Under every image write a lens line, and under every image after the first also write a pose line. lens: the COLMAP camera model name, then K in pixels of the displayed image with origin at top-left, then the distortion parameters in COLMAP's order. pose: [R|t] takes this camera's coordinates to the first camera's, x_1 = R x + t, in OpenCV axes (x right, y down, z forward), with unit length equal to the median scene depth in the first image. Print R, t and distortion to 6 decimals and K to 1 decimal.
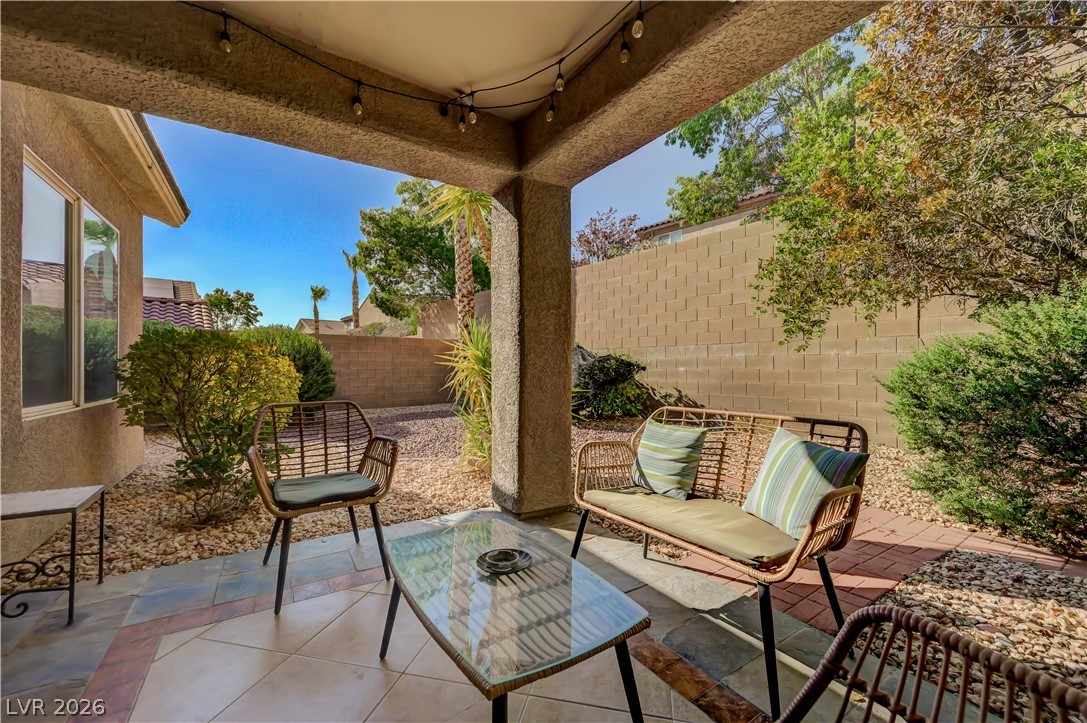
lens RADIAL K [[427.8, 0, 546.8], [0, 427.8, 360.5], [0, 0, 1]] dist [-0.000257, -0.000103]
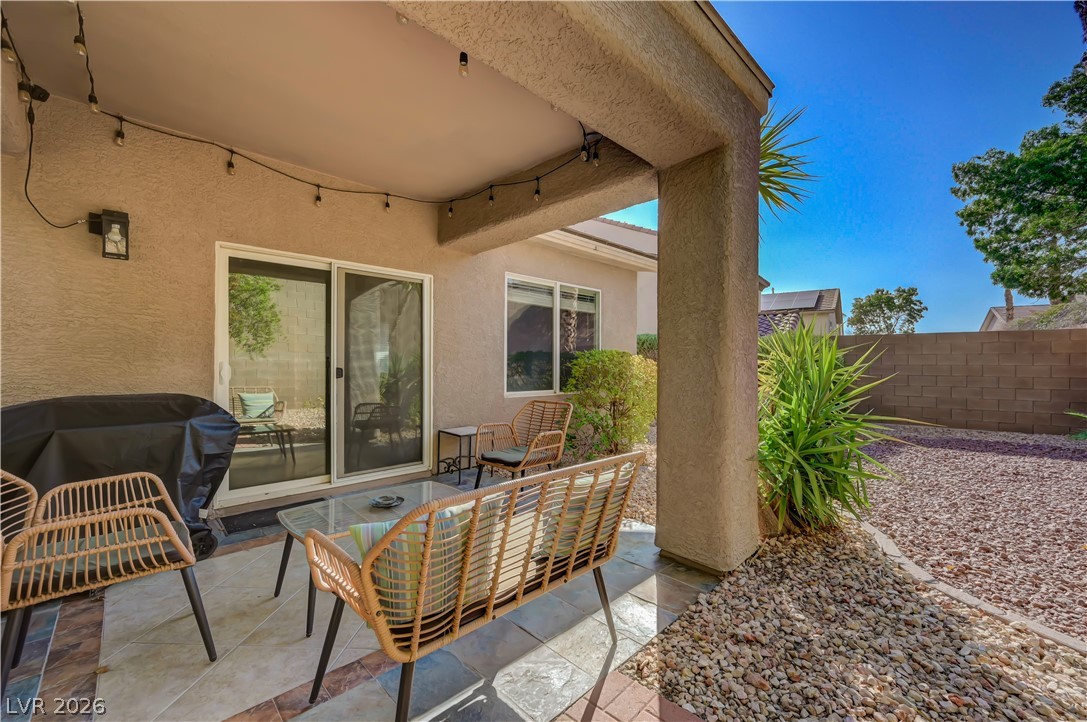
lens RADIAL K [[434.3, 0, 555.2], [0, 434.3, 362.0], [0, 0, 1]] dist [-0.002017, -0.000157]
pose [[0.206141, -0.000952, -0.978522, 0.213662], [0.007205, 0.999974, 0.000545, -0.008940], [0.978496, -0.007162, 0.206143, 0.164246]]
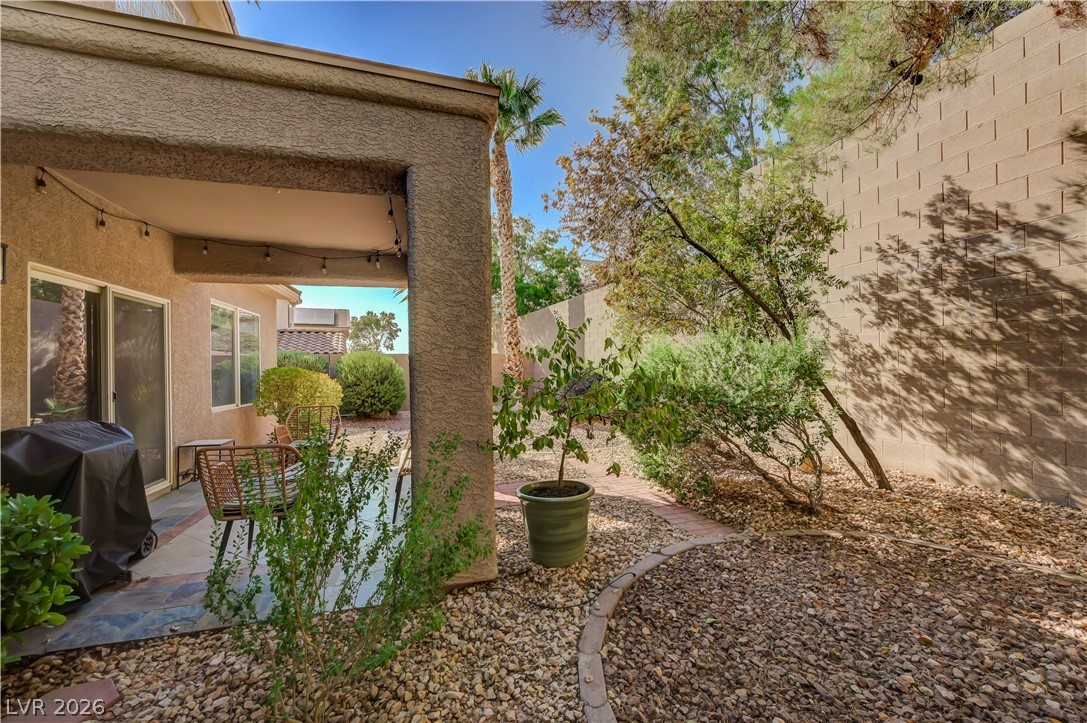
lens RADIAL K [[427.8, 0, 546.8], [0, 427.8, 360.5], [0, 0, 1]] dist [-0.000257, -0.000103]
pose [[0.957826, -0.020747, -0.286598, 0.270432], [0.020093, 0.999784, -0.005222, -0.021600], [0.286645, -0.000757, 0.958037, -0.163063]]
